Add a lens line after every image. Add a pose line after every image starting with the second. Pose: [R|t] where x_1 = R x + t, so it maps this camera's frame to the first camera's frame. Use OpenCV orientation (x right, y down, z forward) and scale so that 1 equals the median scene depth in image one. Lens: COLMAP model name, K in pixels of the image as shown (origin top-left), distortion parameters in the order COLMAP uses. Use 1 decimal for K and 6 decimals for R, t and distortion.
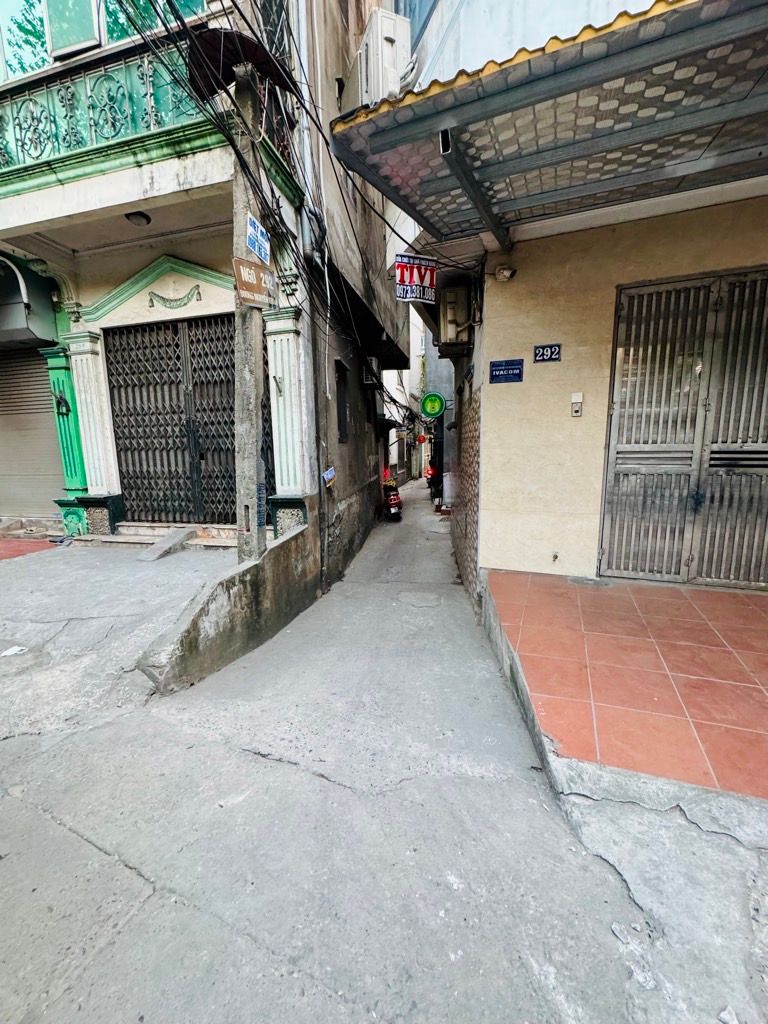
lens RADIAL K [[405.7, 0, 383.2], [0, 405.7, 511.9], [0, 0, 1]] dist [-0.002431, 0.000930]
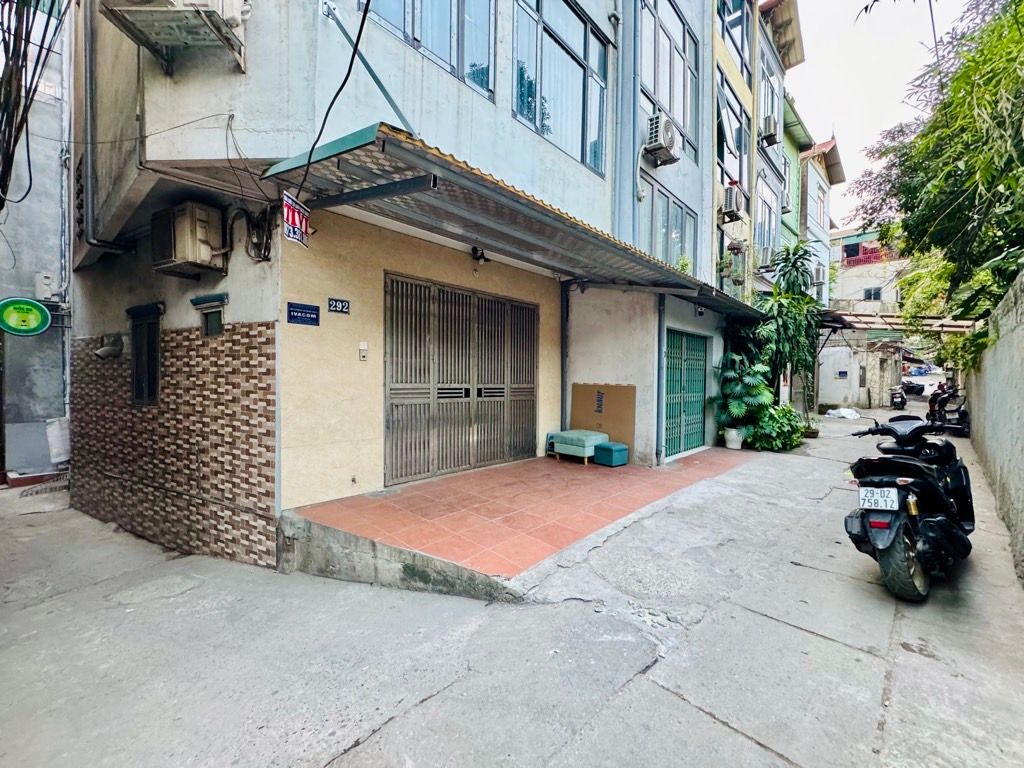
lens RADIAL K [[405.7, 0, 511.6], [0, 405.7, 385.0], [0, 0, 1]] dist [-0.002431, 0.000930]
pose [[0.369585, 0.005796, 0.929179, -0.494313], [0.134266, 0.989153, -0.059575, -0.026466], [-0.919445, 0.146775, 0.364798, 0.141194]]
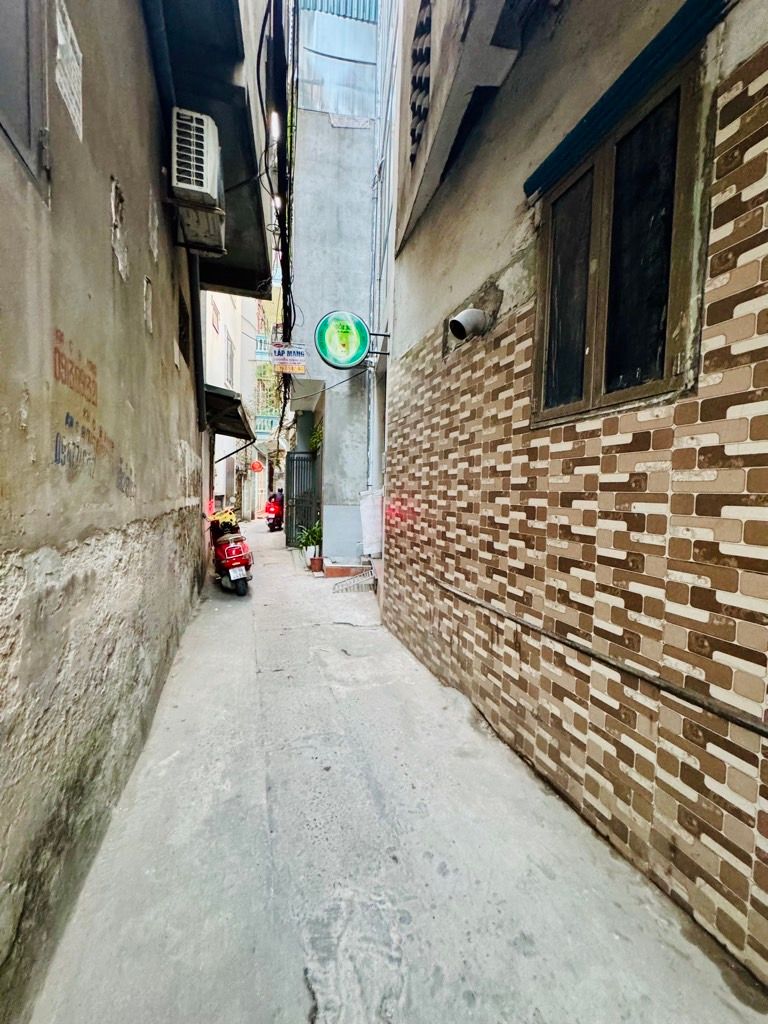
lens RADIAL K [[405.7, 0, 384.3], [0, 405.7, 513.9], [0, 0, 1]] dist [-0.002431, 0.000930]
pose [[0.903089, 0.017754, 0.429086, -0.067090], [0.030539, 0.993961, -0.105401, -0.054697], [-0.428366, 0.108290, 0.897093, 1.533355]]
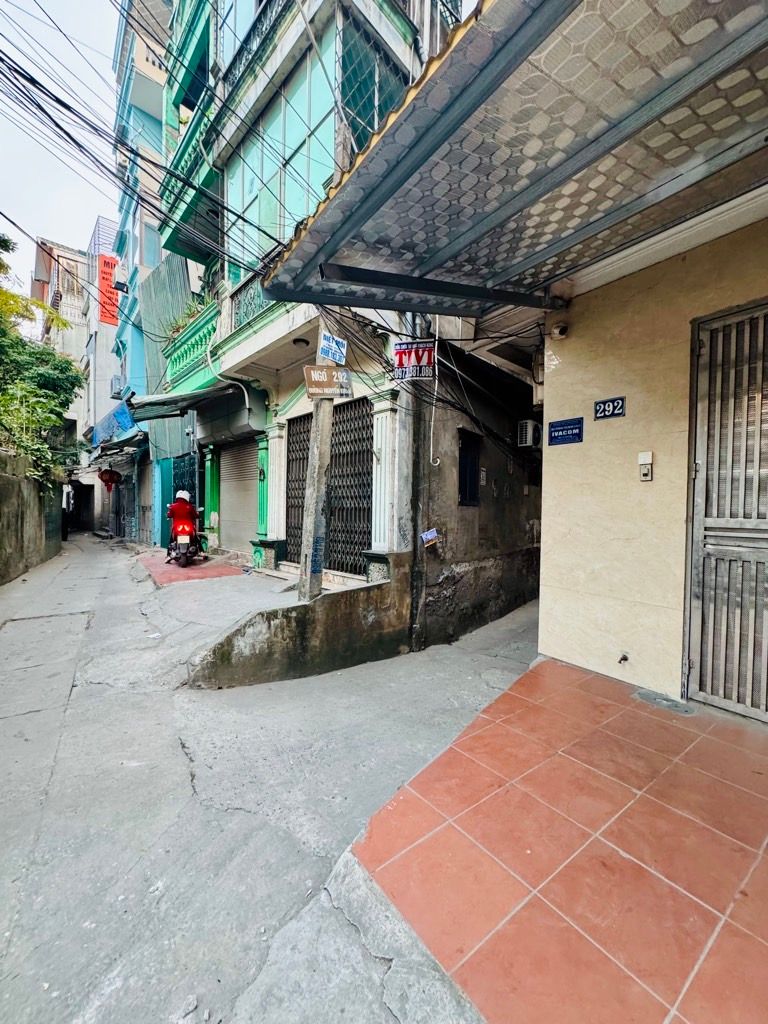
lens RADIAL K [[405.7, 0, 383.6], [0, 405.7, 511.9], [0, 0, 1]] dist [-0.002431, 0.000930]
pose [[0.850179, 0.034690, -0.525350, 0.448580], [-0.112009, 0.986902, -0.116099, -0.024022], [0.514441, 0.157549, 0.842929, 0.070115]]
